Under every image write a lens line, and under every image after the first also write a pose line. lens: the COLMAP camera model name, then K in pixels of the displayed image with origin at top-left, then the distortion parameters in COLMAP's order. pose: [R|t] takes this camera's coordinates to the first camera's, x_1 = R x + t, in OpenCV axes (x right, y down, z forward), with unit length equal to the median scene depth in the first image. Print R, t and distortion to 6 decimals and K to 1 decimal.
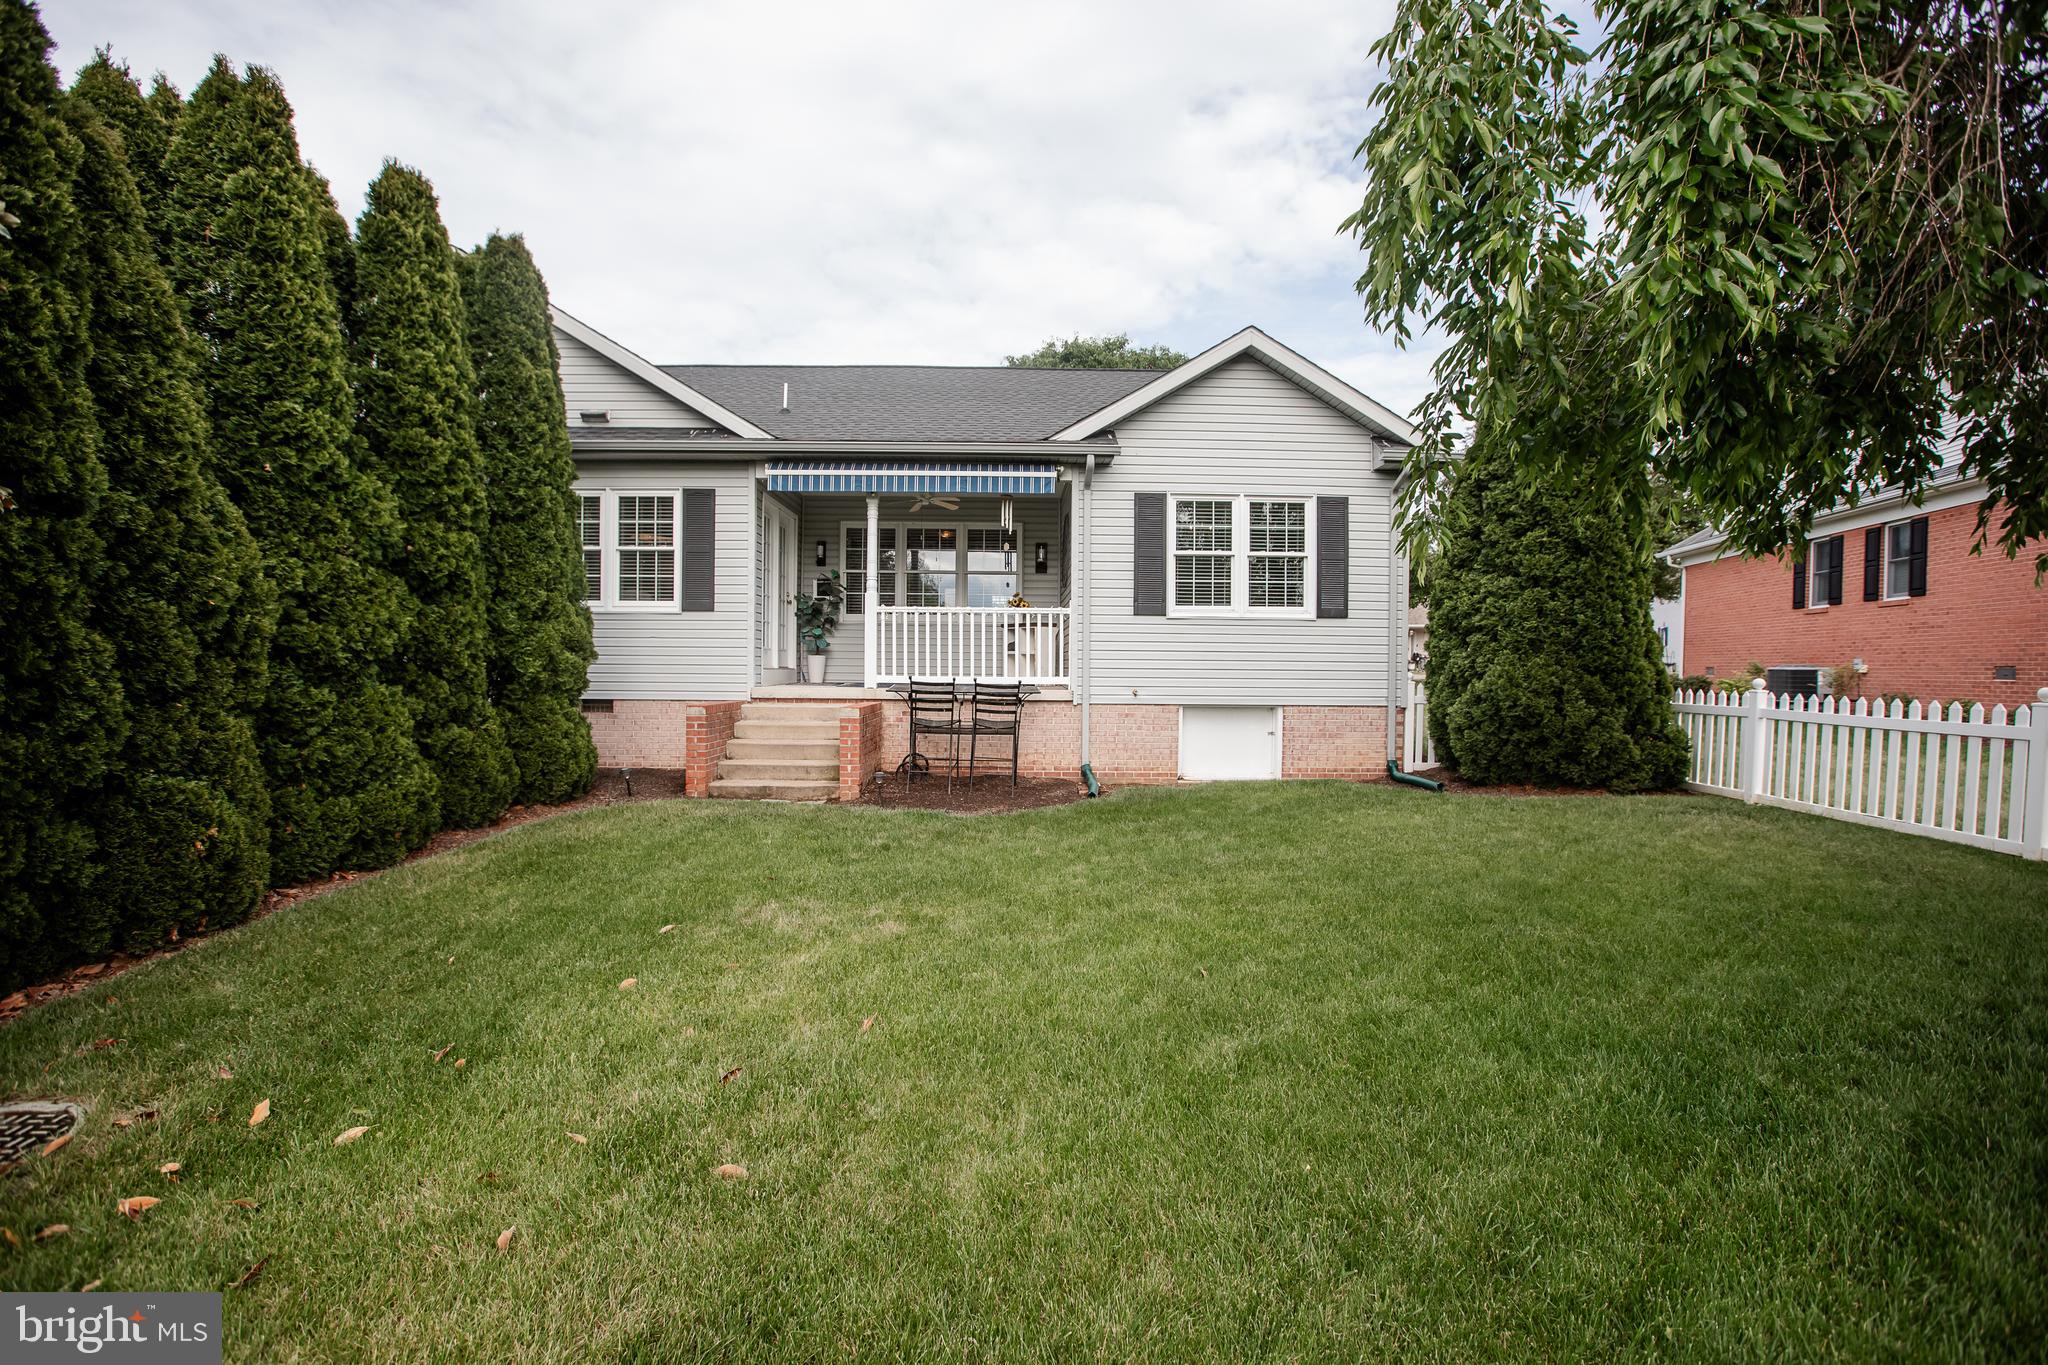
lens RADIAL K [[935.2, 0, 1020.4], [0, 935.2, 685.0], [0, 0, 1]] dist [-0.056448, 0.021795]
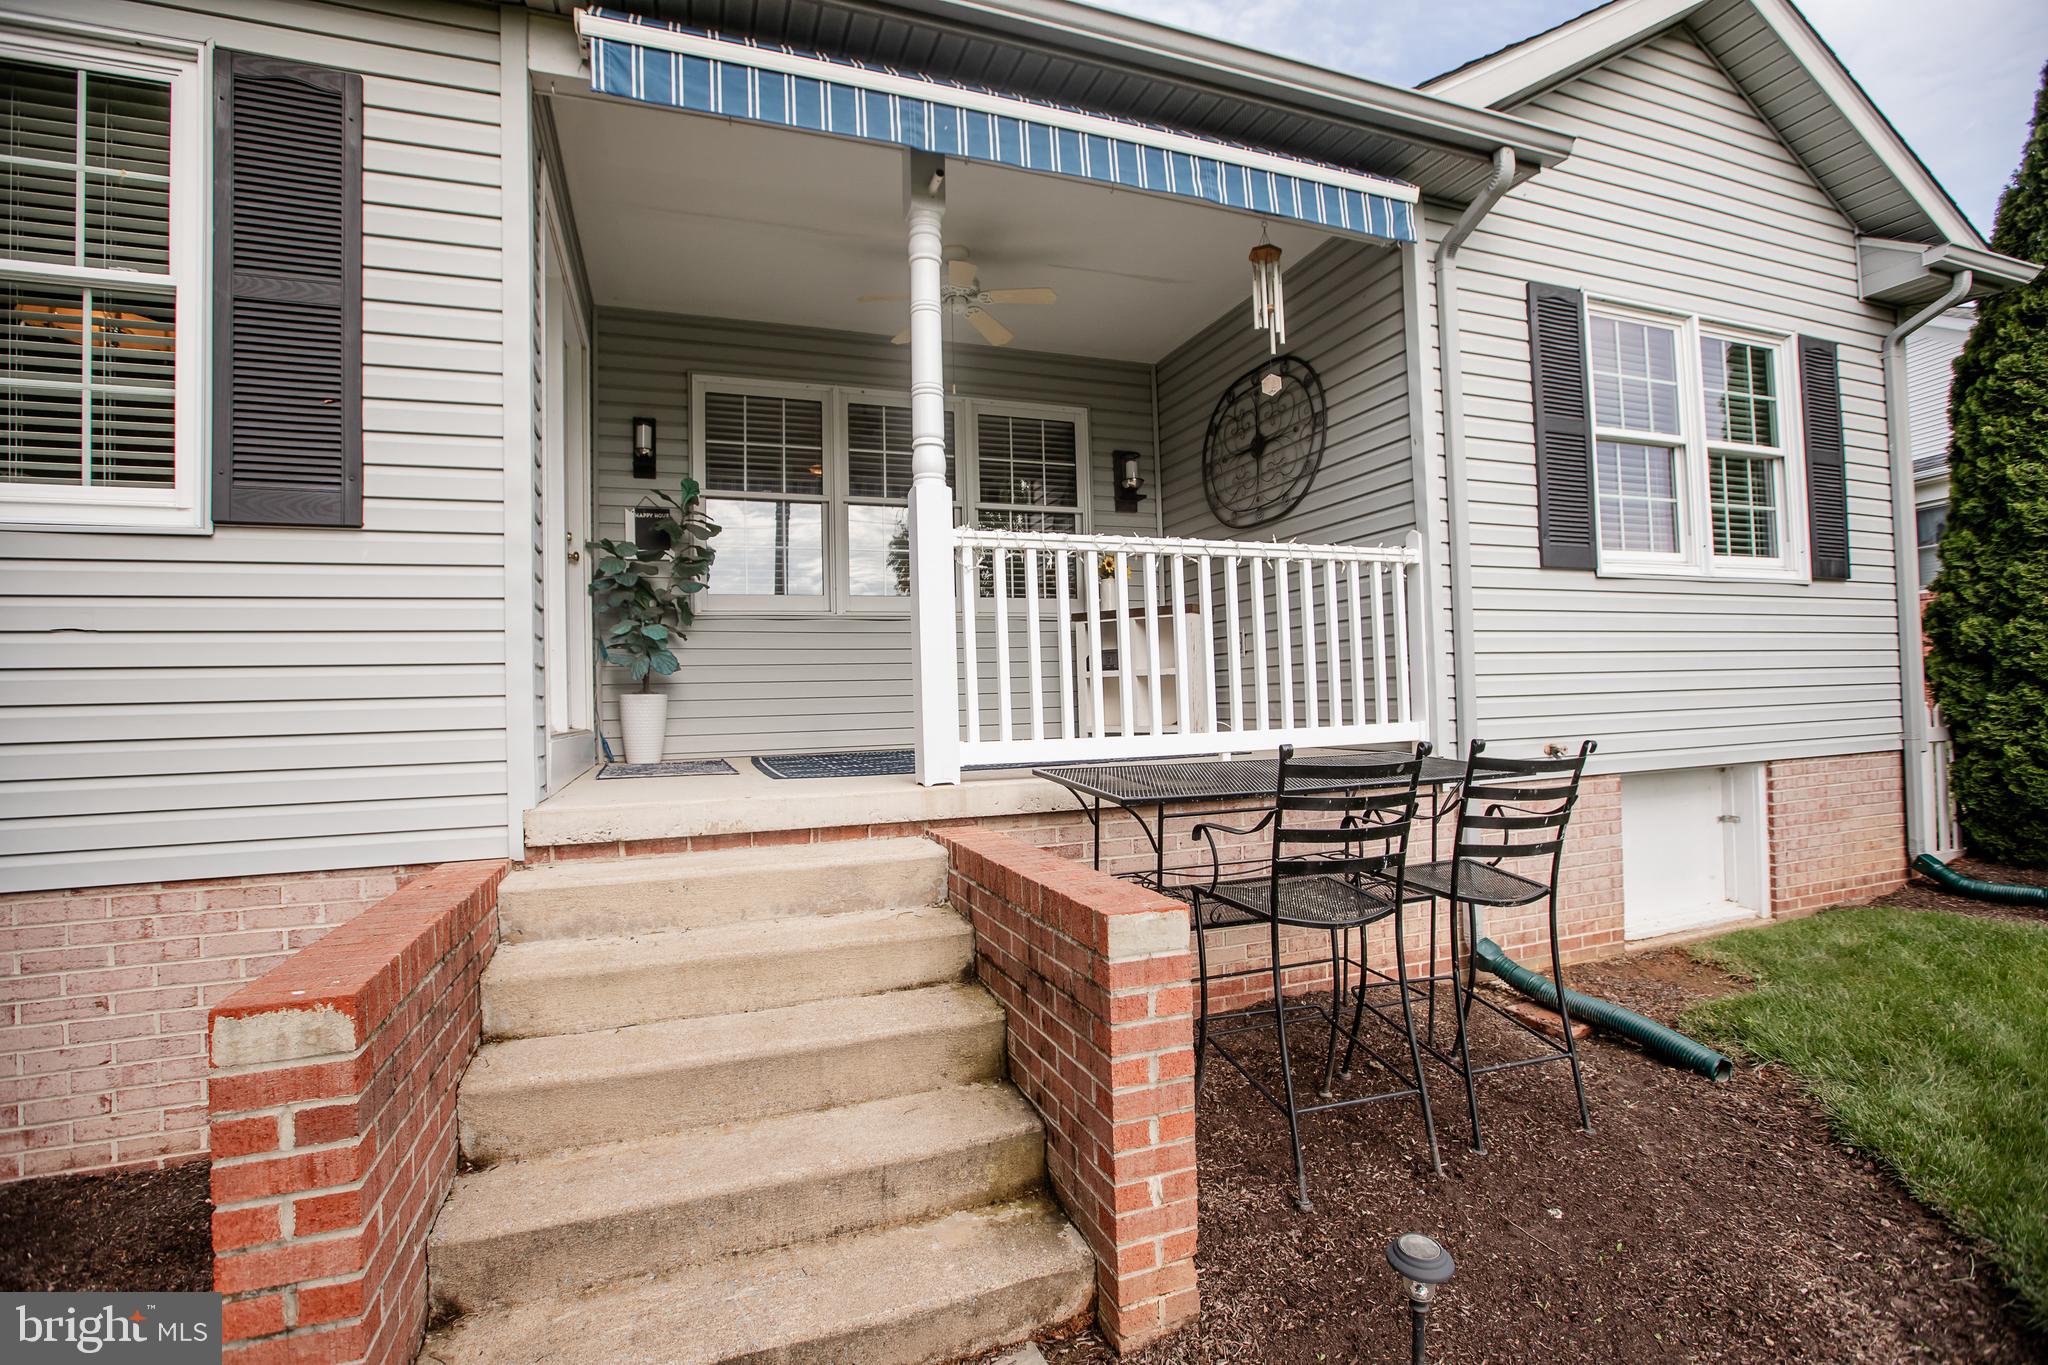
lens RADIAL K [[935.2, 0, 1020.4], [0, 935.2, 685.0], [0, 0, 1]] dist [-0.056448, 0.021795]
pose [[0.941815, -0.029476, 0.334838, -0.245641], [0.043571, 0.998449, -0.034659, -0.018432], [-0.333297, 0.047232, 0.941638, 0.707480]]
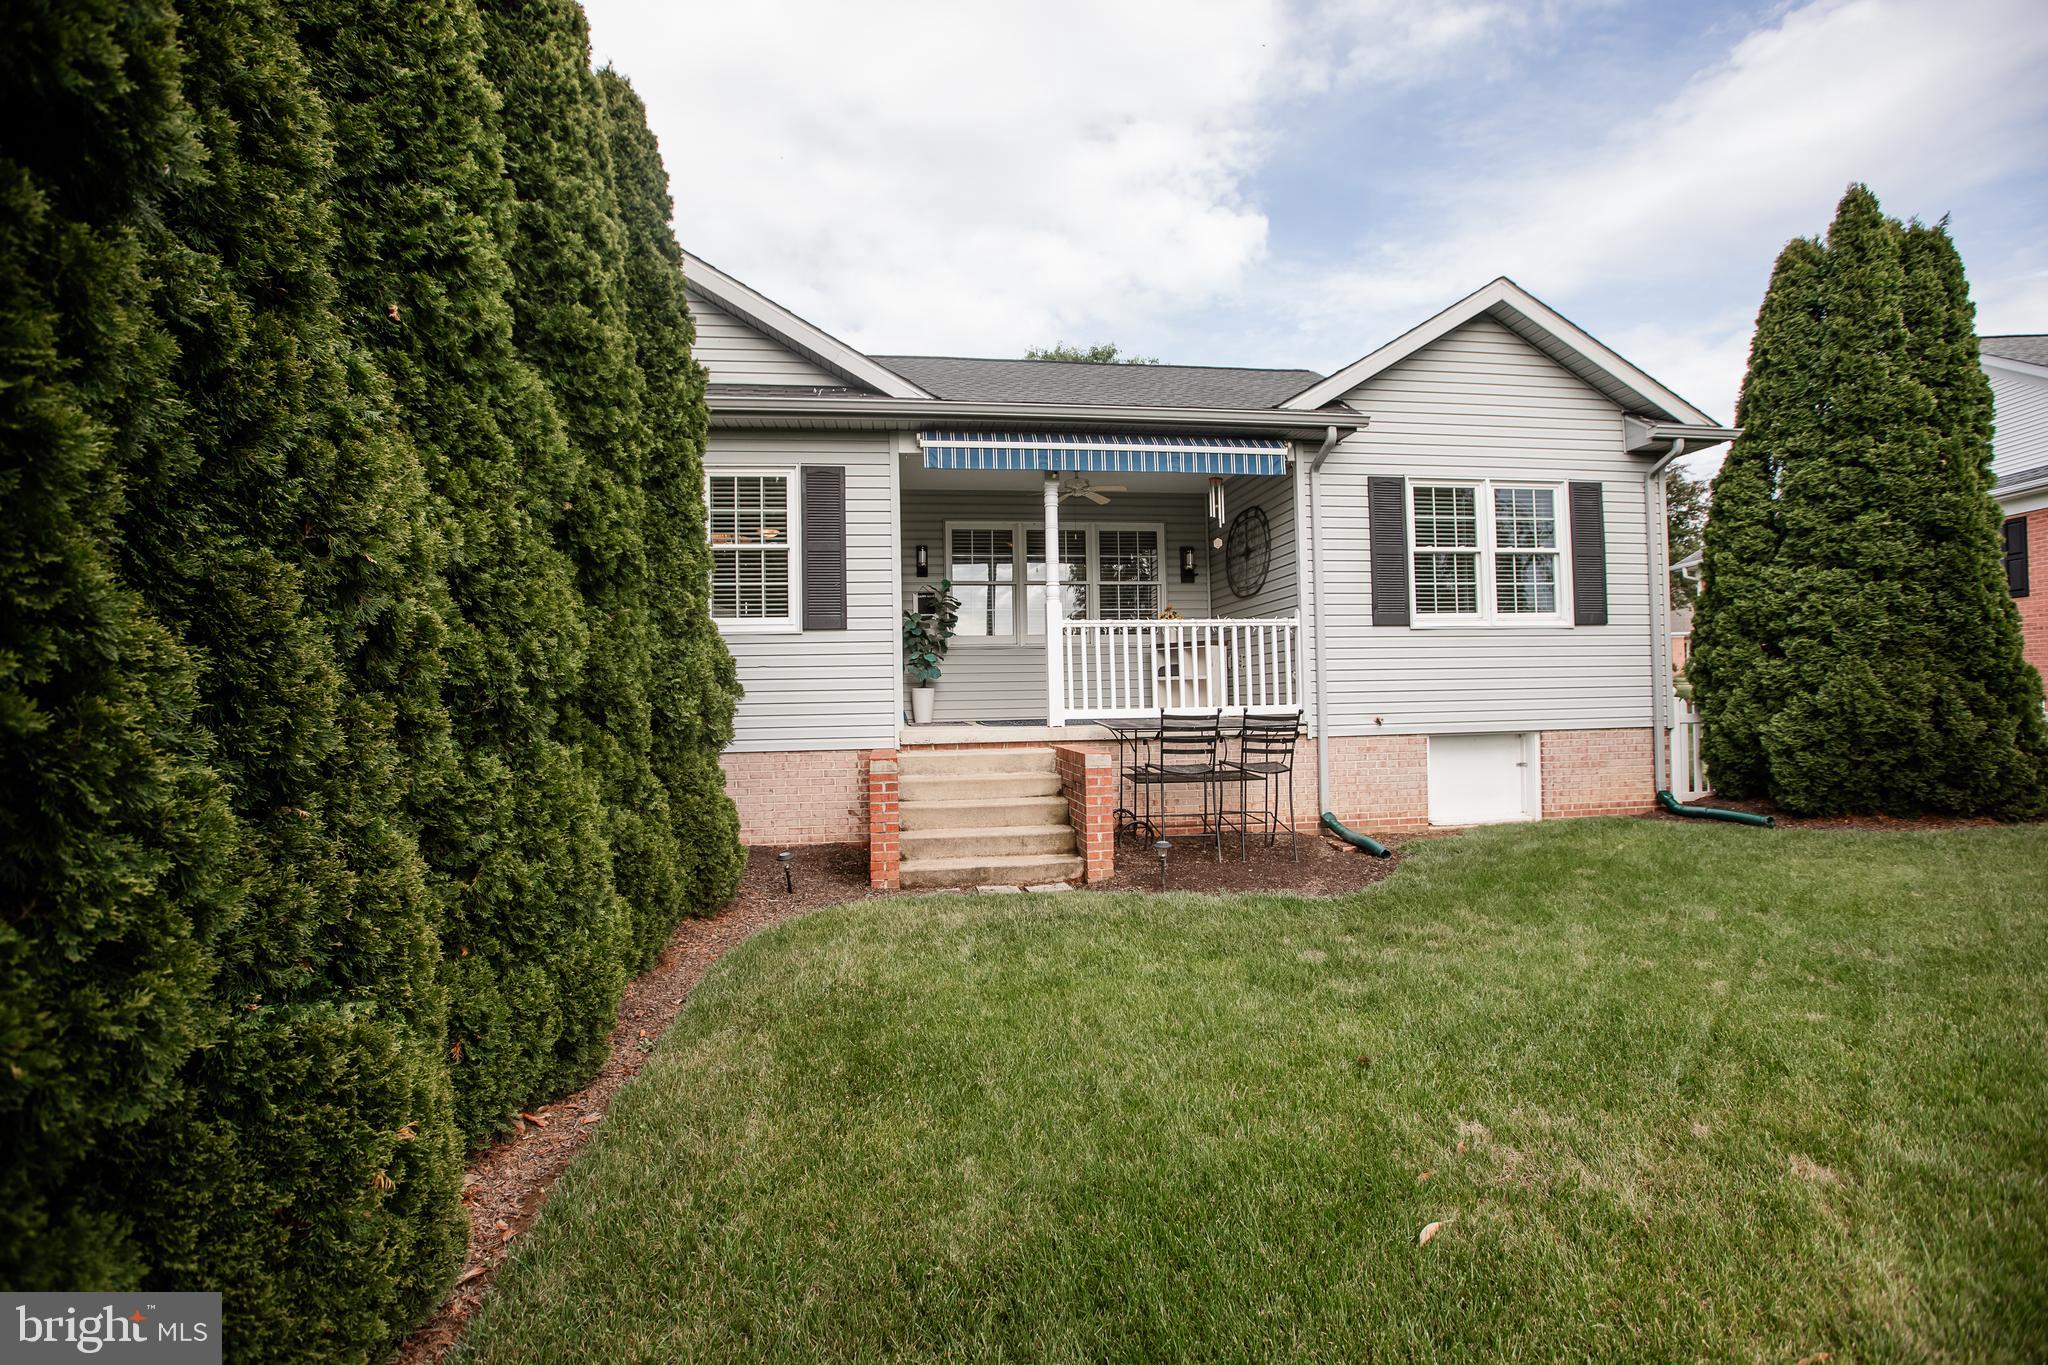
lens RADIAL K [[935.2, 0, 1020.4], [0, 935.2, 685.0], [0, 0, 1]] dist [-0.056448, 0.021795]
pose [[0.991612, -0.026737, 0.126452, -0.292507], [0.031519, 0.998856, -0.035965, -0.004143], [-0.125346, 0.039648, 0.991321, 0.247389]]
